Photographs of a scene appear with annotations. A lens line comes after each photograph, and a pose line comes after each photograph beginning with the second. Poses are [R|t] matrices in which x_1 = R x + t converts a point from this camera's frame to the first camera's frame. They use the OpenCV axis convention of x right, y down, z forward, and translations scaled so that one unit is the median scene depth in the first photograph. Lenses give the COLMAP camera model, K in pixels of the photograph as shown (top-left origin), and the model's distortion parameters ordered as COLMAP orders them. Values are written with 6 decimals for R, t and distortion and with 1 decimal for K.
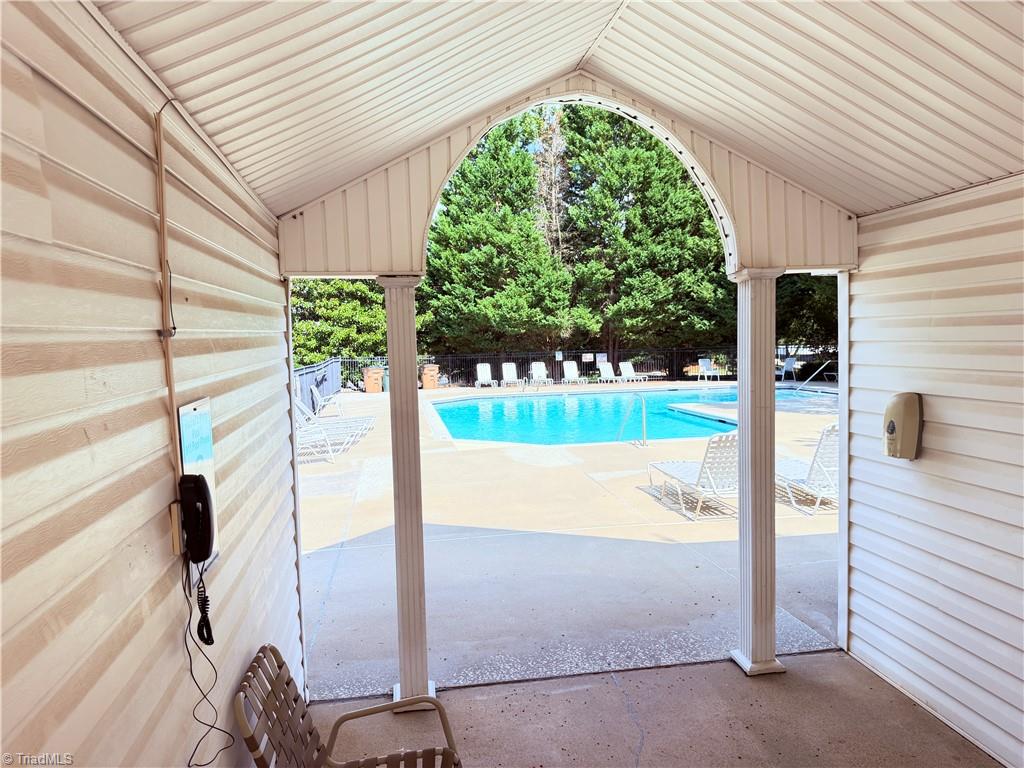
lens RADIAL K [[735.1, 0, 512.0], [0, 735.1, 384.0], [0, 0, 1]] dist [0.008866, -0.038102]
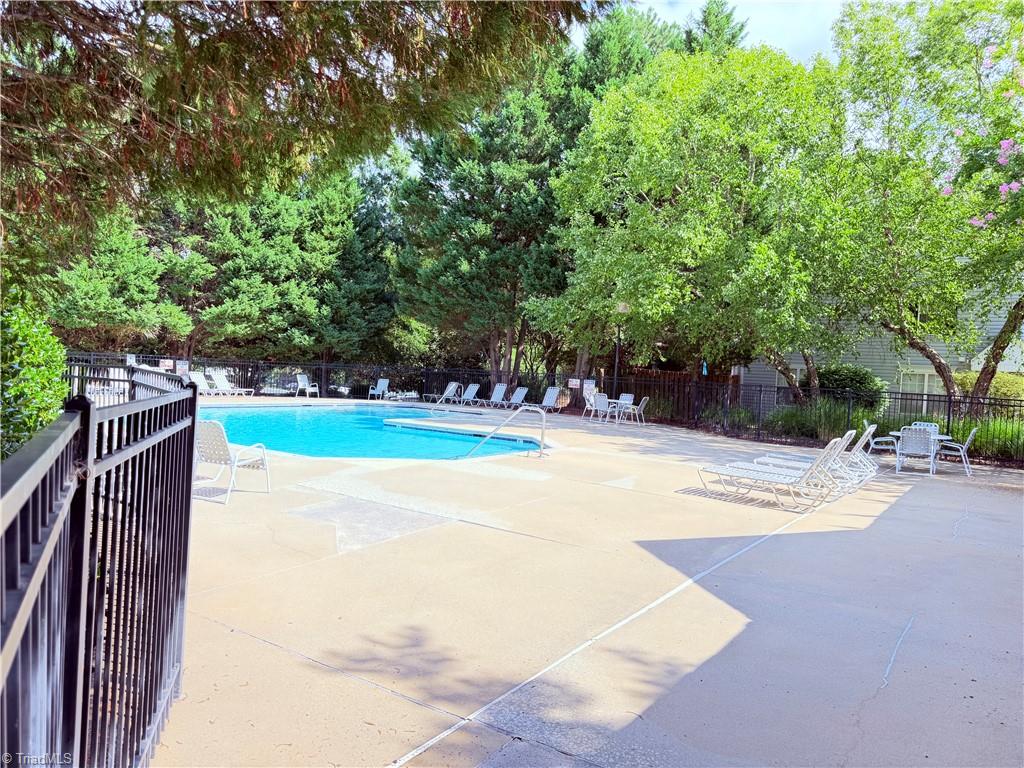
lens RADIAL K [[735.1, 0, 512.0], [0, 735.1, 384.0], [0, 0, 1]] dist [0.008866, -0.038102]
pose [[0.656403, 0.054899, 0.752410, -0.283359], [-0.031992, 0.998477, -0.044943, 0.012160], [-0.753732, 0.005429, 0.657160, 0.160863]]
